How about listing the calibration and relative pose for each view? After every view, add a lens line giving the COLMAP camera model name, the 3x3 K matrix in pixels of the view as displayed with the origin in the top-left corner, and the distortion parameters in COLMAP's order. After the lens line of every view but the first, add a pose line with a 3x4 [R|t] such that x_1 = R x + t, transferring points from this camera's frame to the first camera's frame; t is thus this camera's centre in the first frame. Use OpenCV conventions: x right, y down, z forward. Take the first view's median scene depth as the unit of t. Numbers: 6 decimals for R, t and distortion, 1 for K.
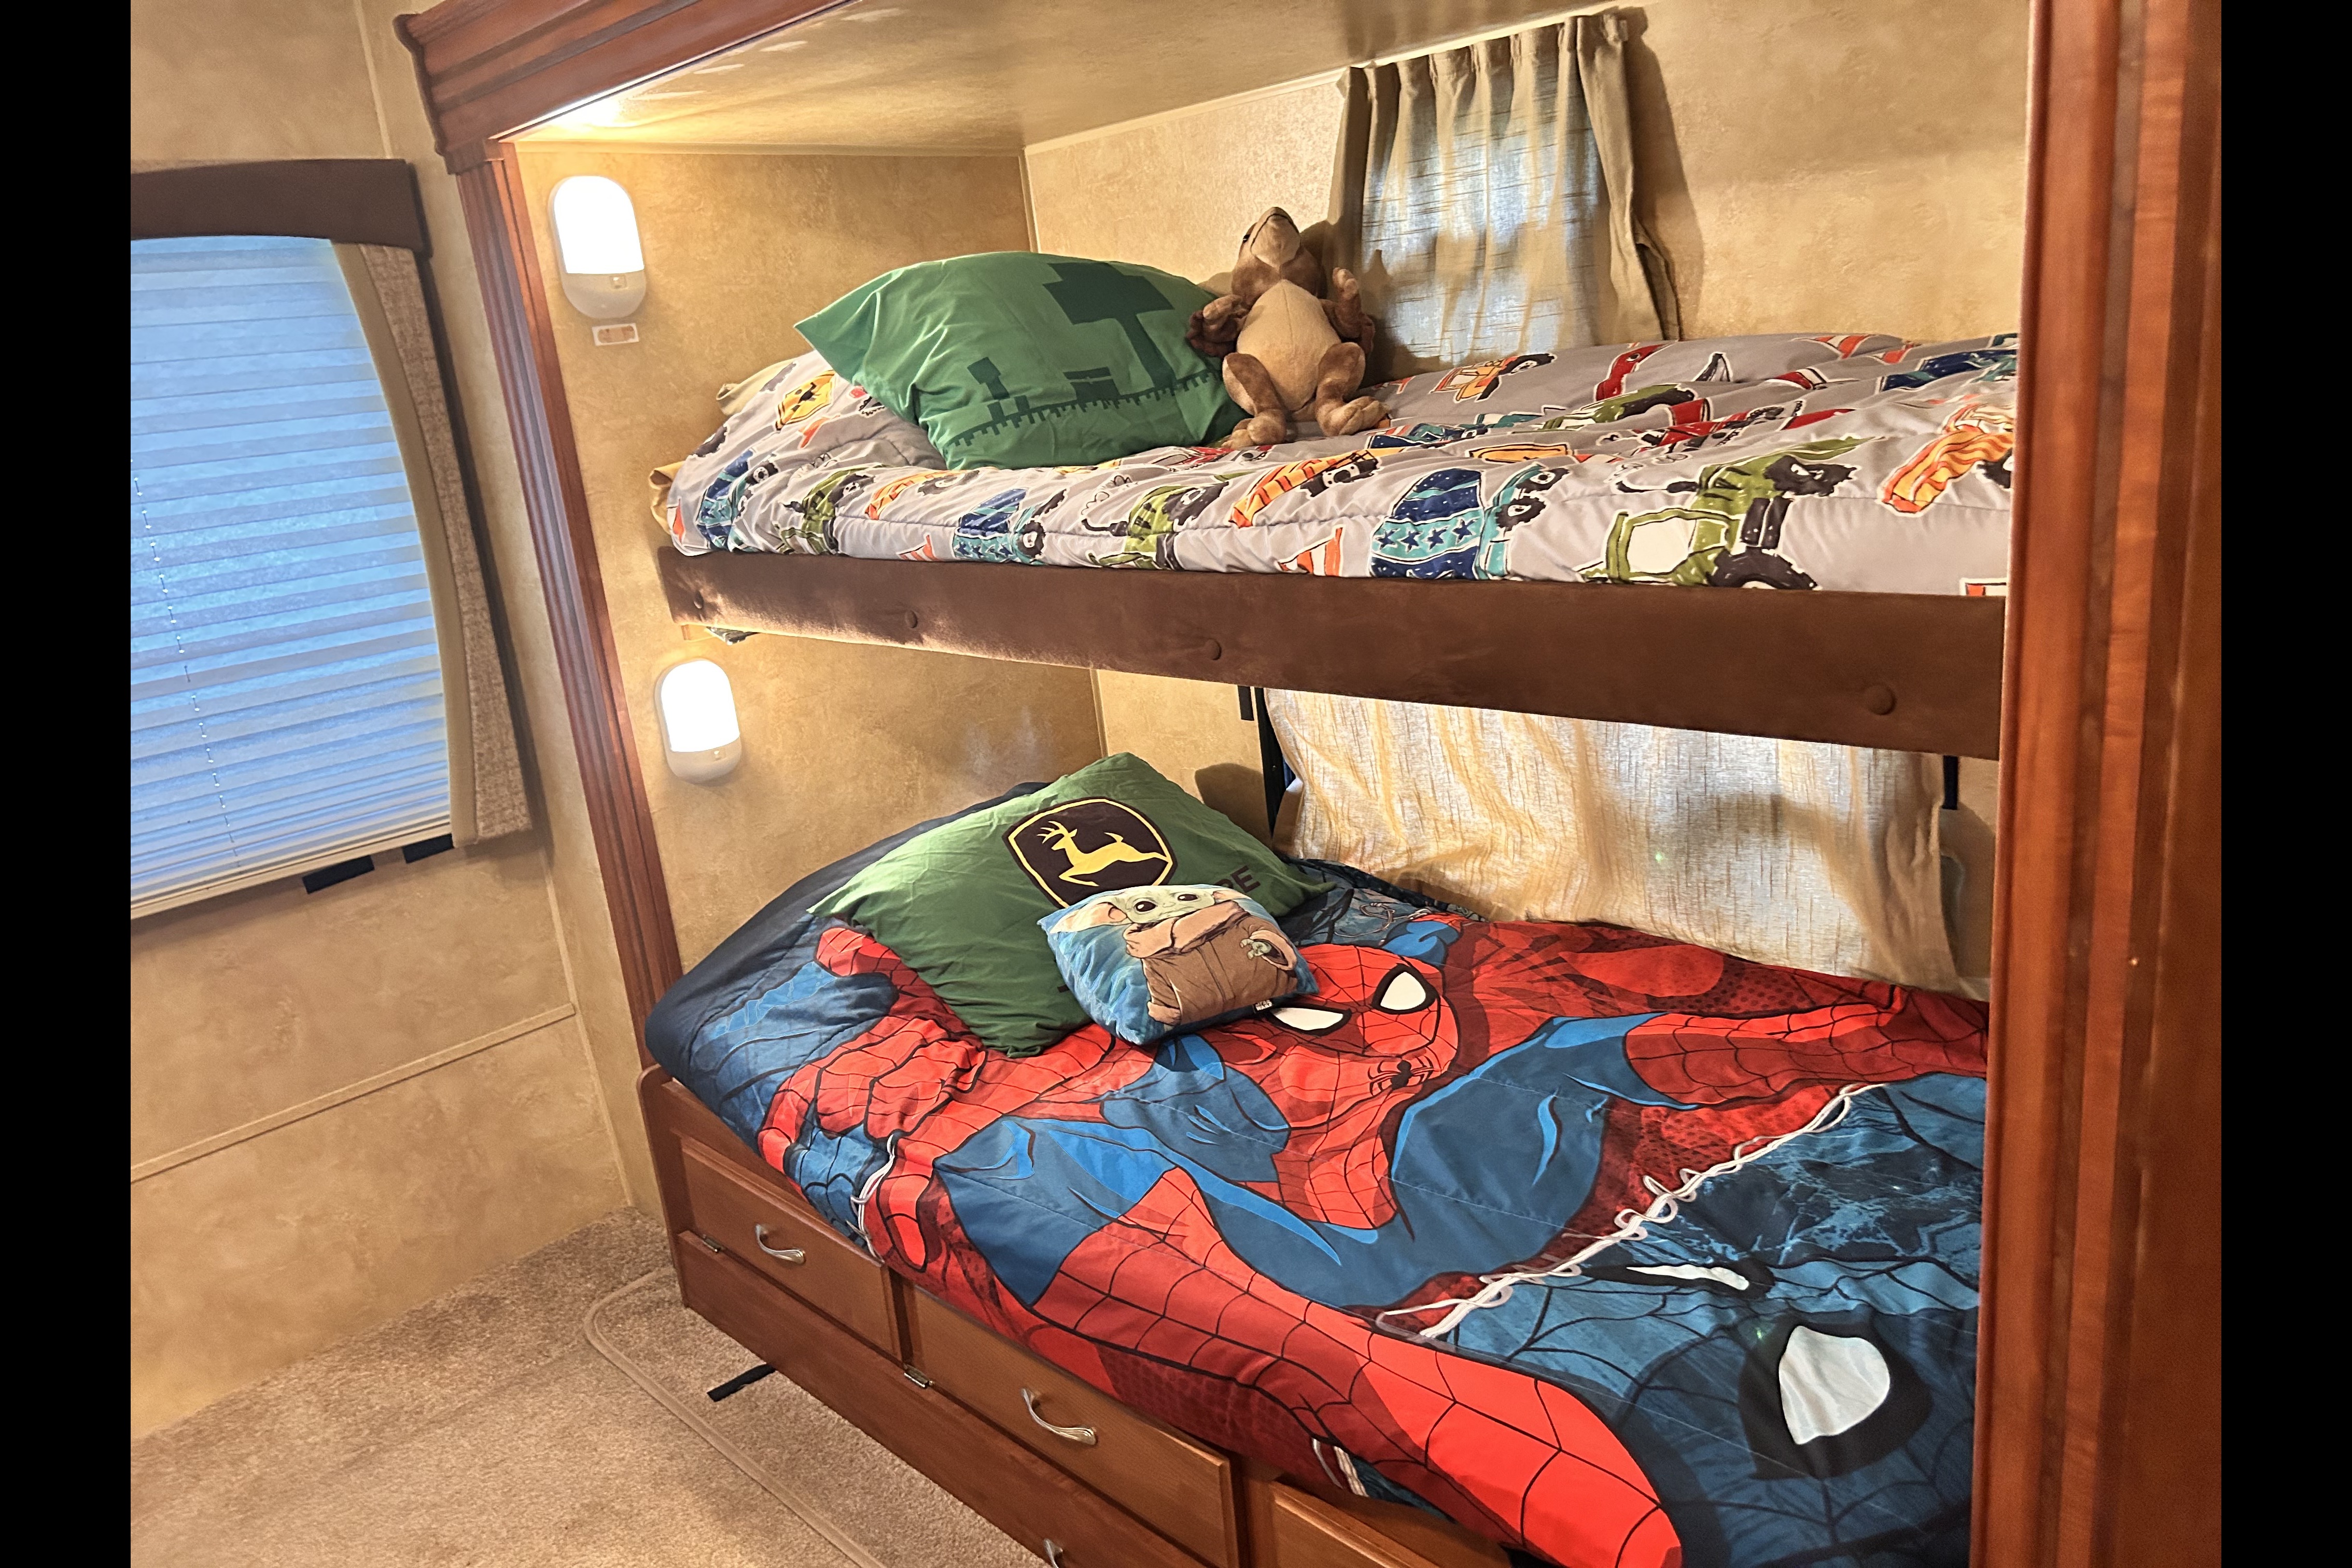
lens RADIAL K [[1581.7, 0, 1173.9], [0, 1581.7, 772.9], [0, 0, 1]] dist [0.036806, -0.044339]
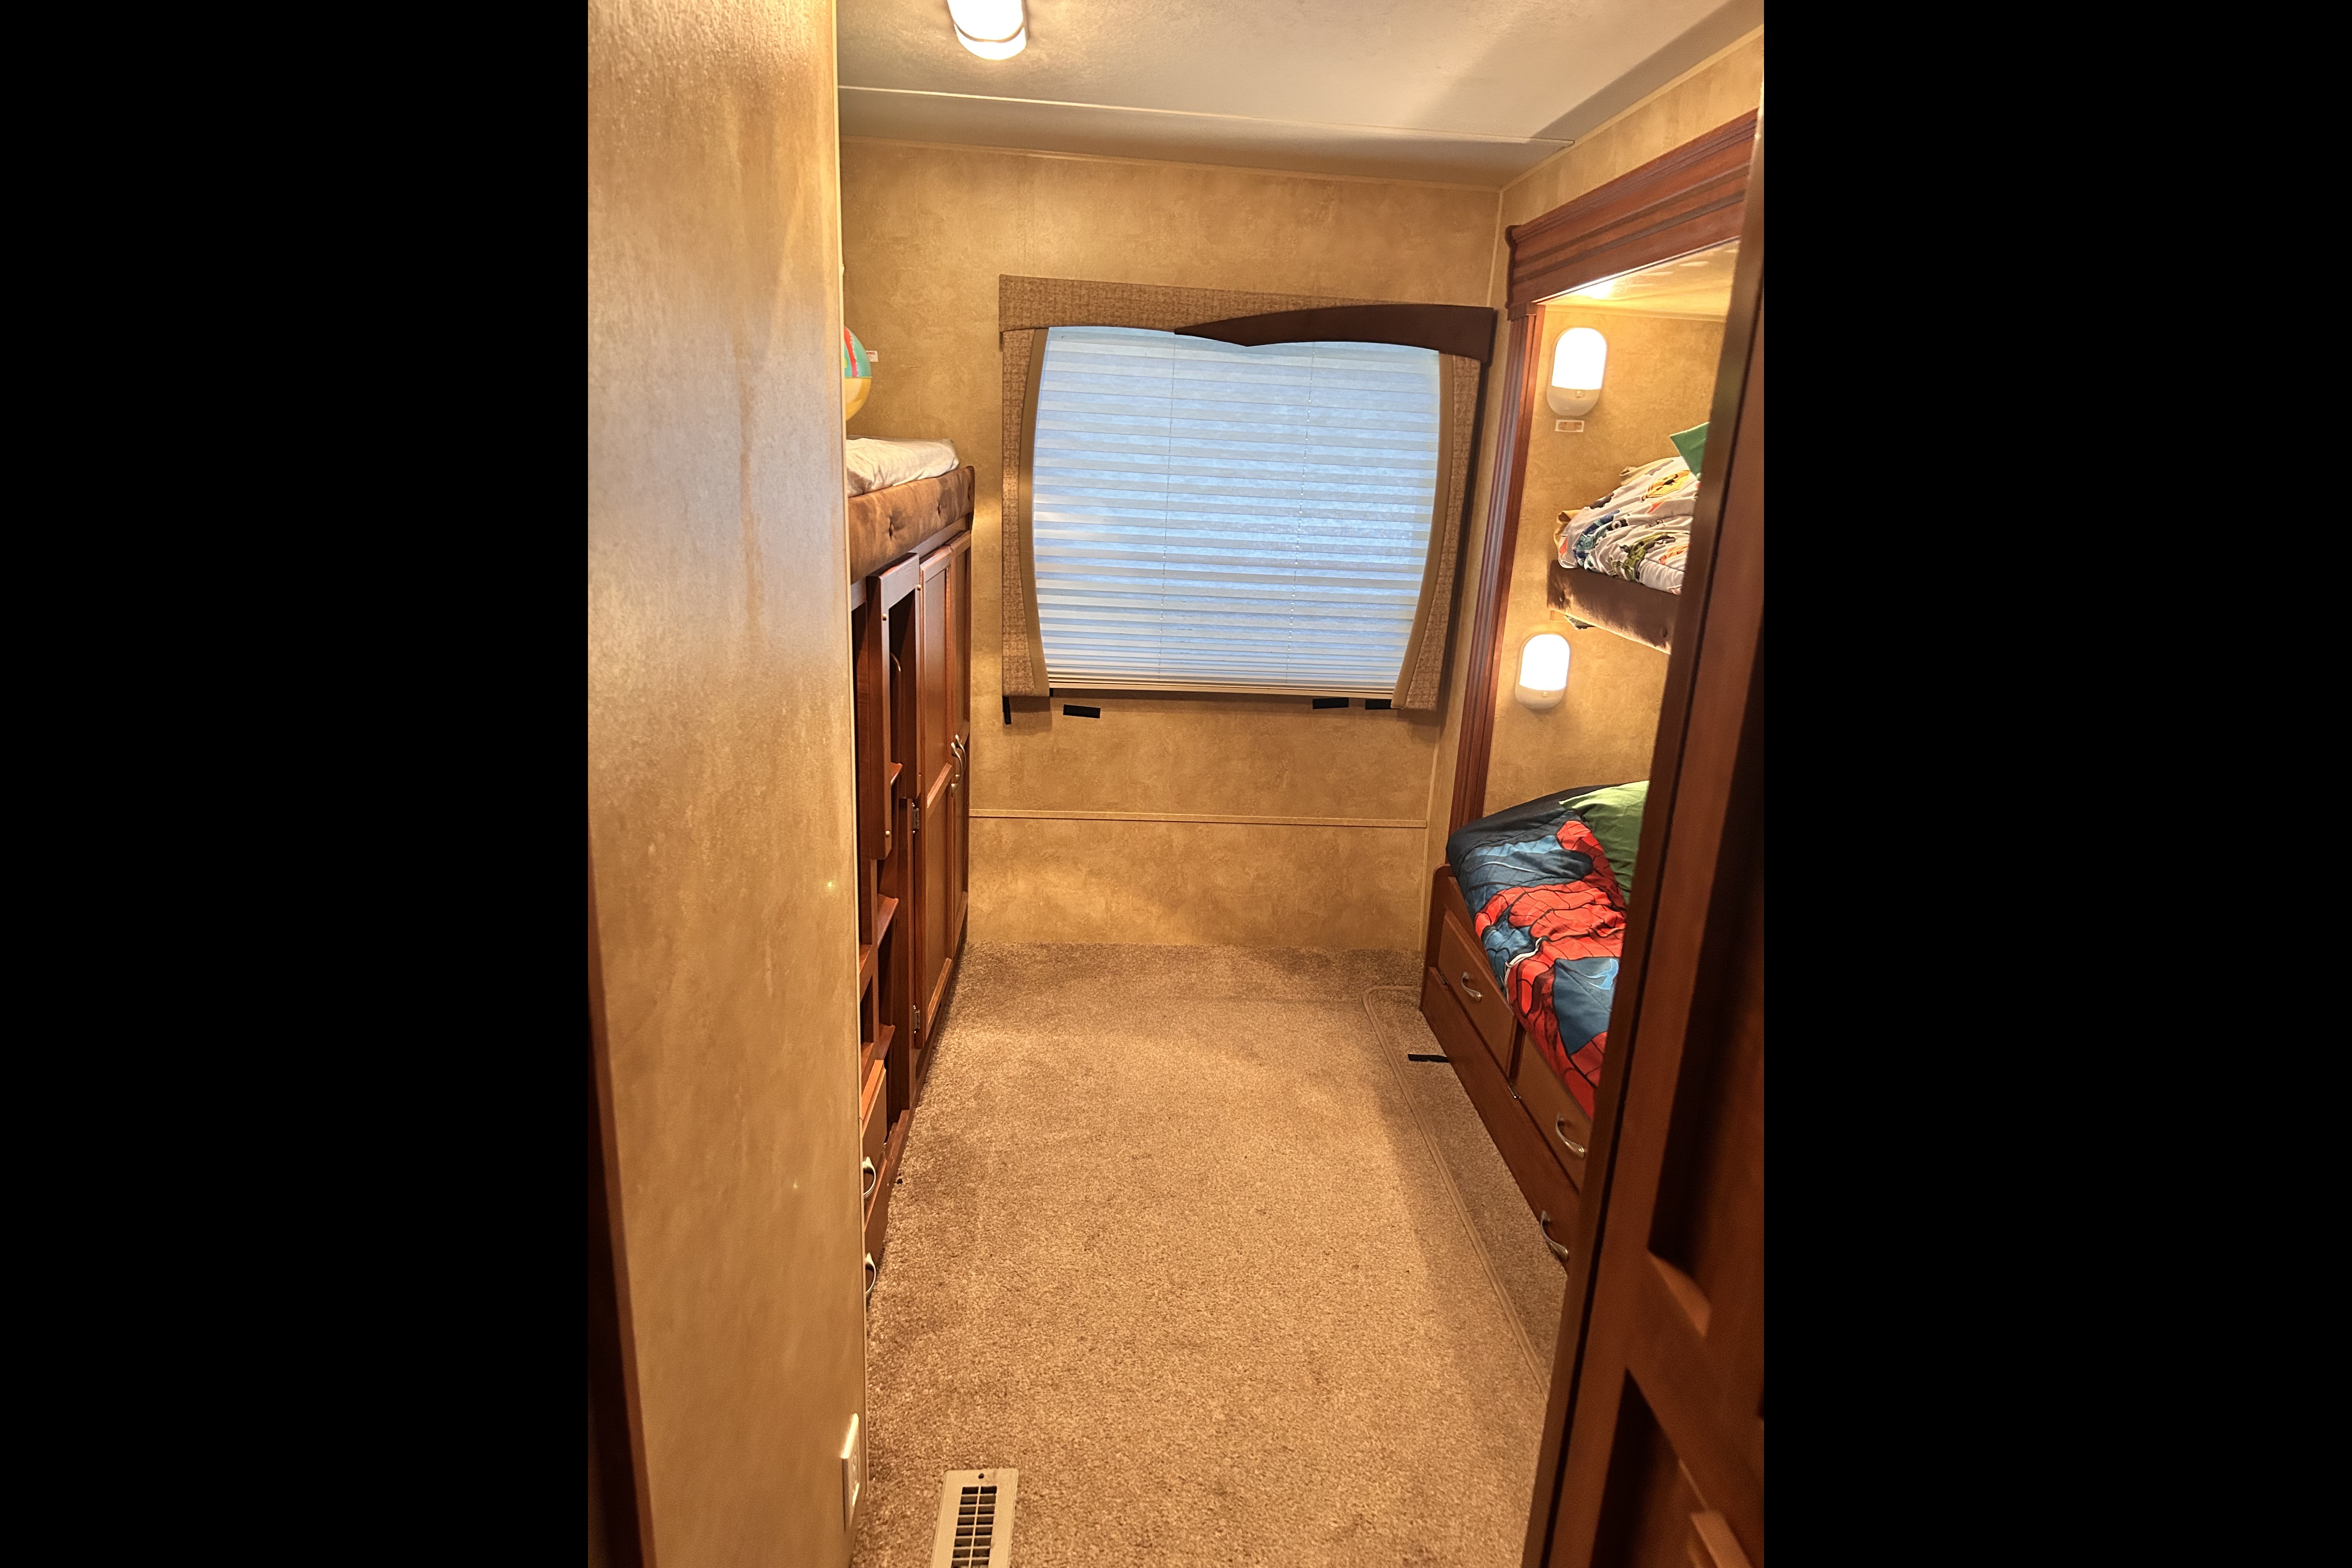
lens RADIAL K [[1186.6, 0, 1177.8], [0, 1186.6, 773.7], [0, 0, 1]] dist [0.045963, -0.049794]
pose [[0.735782, 0.312320, -0.600900, 0.194186], [-0.299028, 0.945954, 0.125513, 0.024986], [0.607624, 0.087336, 0.789408, -0.168224]]
